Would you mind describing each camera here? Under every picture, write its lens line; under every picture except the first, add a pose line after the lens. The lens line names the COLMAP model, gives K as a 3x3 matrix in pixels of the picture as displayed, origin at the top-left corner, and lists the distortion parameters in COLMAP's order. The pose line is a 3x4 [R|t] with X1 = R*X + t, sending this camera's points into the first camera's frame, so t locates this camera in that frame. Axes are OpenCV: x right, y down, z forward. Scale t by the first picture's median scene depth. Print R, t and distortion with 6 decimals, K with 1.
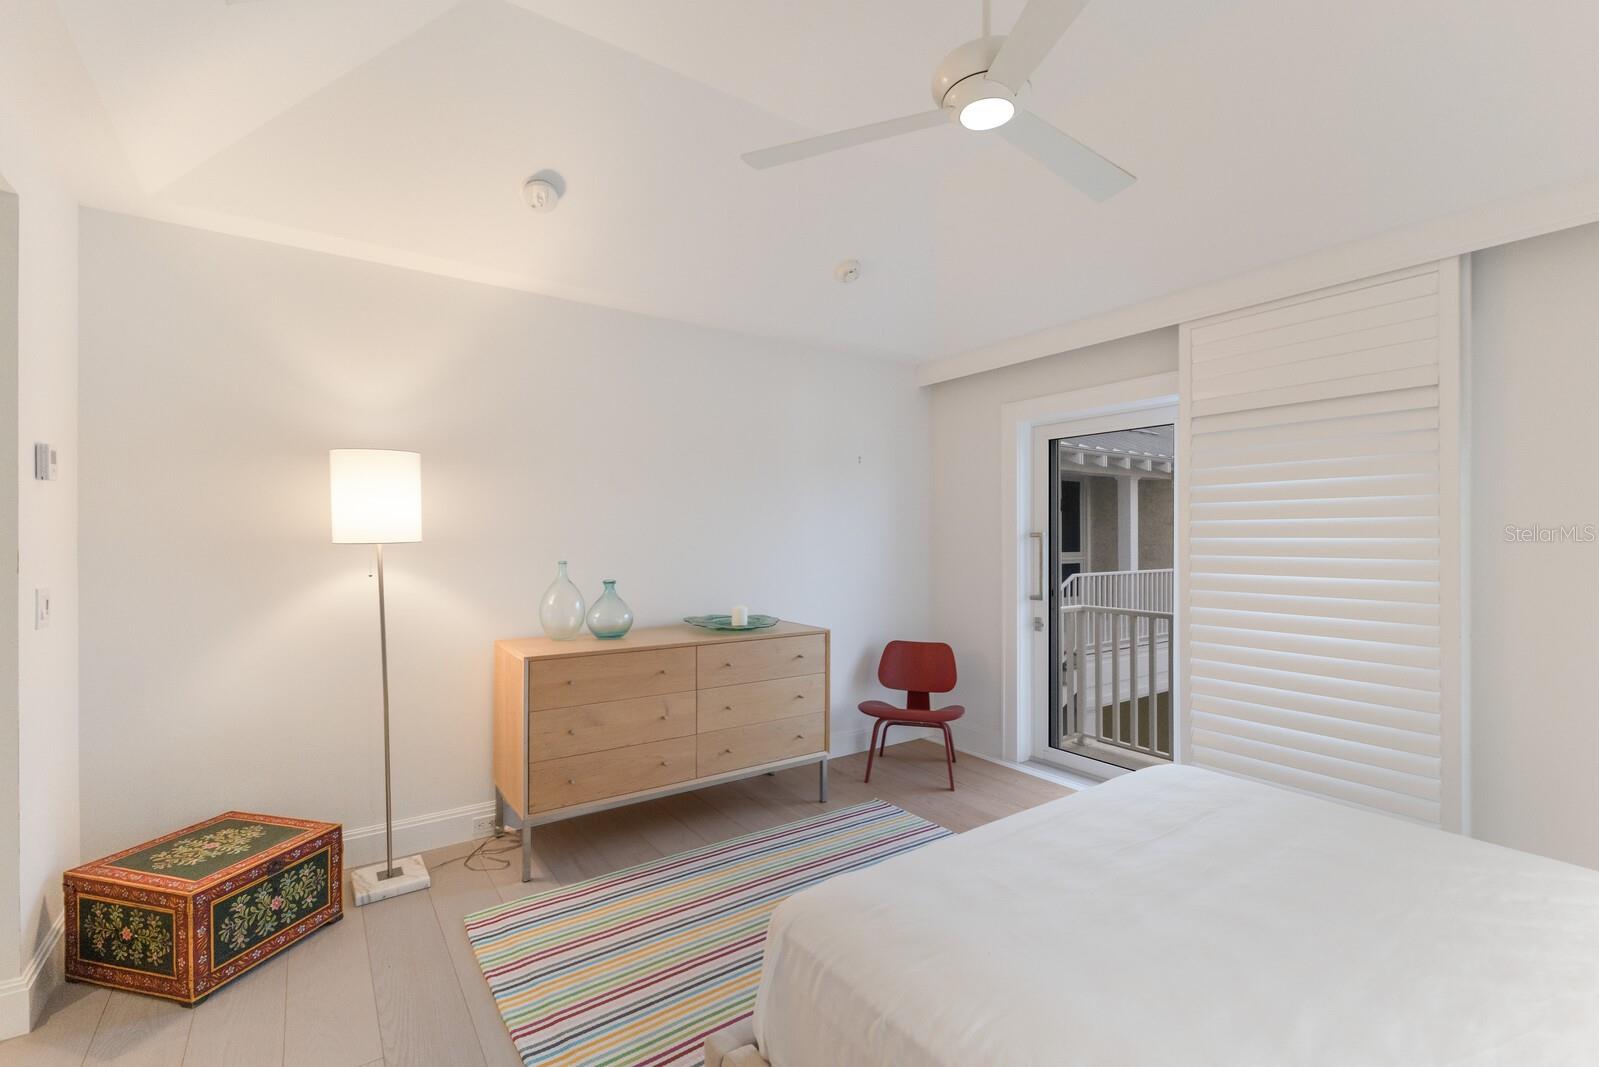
lens RADIAL K [[681.4, 0, 765.3], [0, 681.4, 528.4], [0, 0, 1]] dist [0.022897, 0.000132]
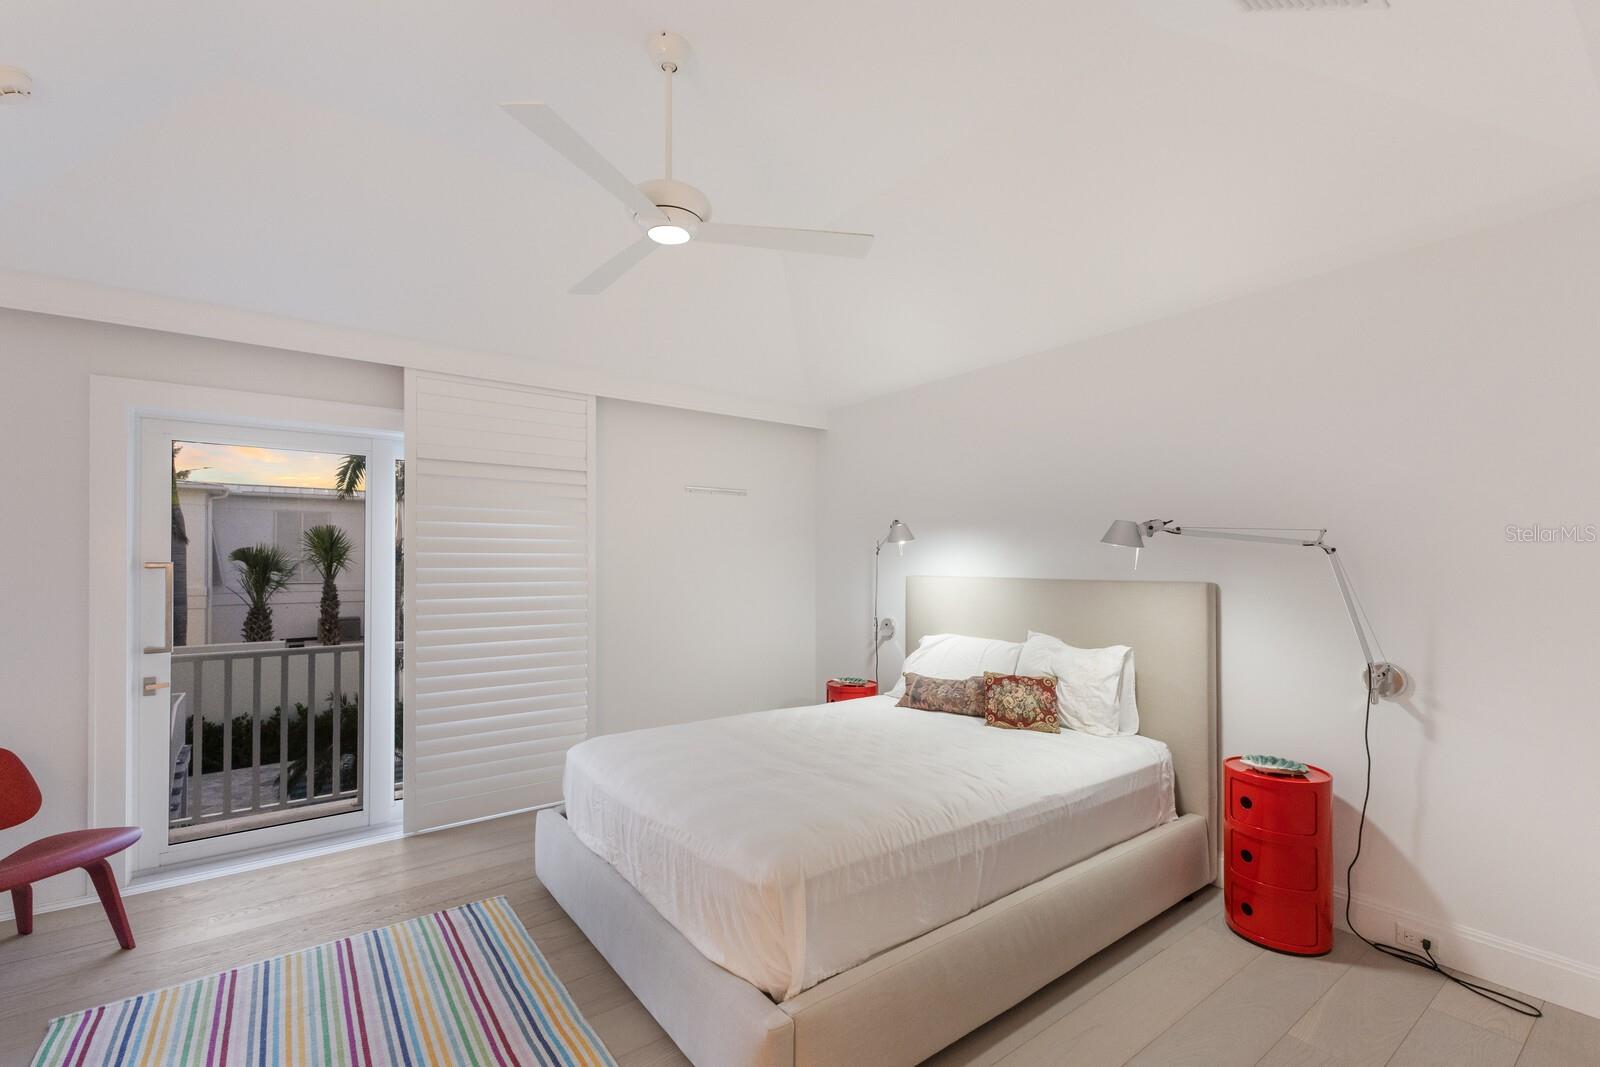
lens RADIAL K [[700.6, 0, 793.9], [0, 700.6, 535.1], [0, 0, 1]] dist [-0.040674, -0.000265]
pose [[-0.052004, 0.036221, 0.997990, -0.453137], [-0.012868, 0.999235, -0.036937, -0.006462], [-0.998564, -0.014762, -0.051498, 0.425369]]
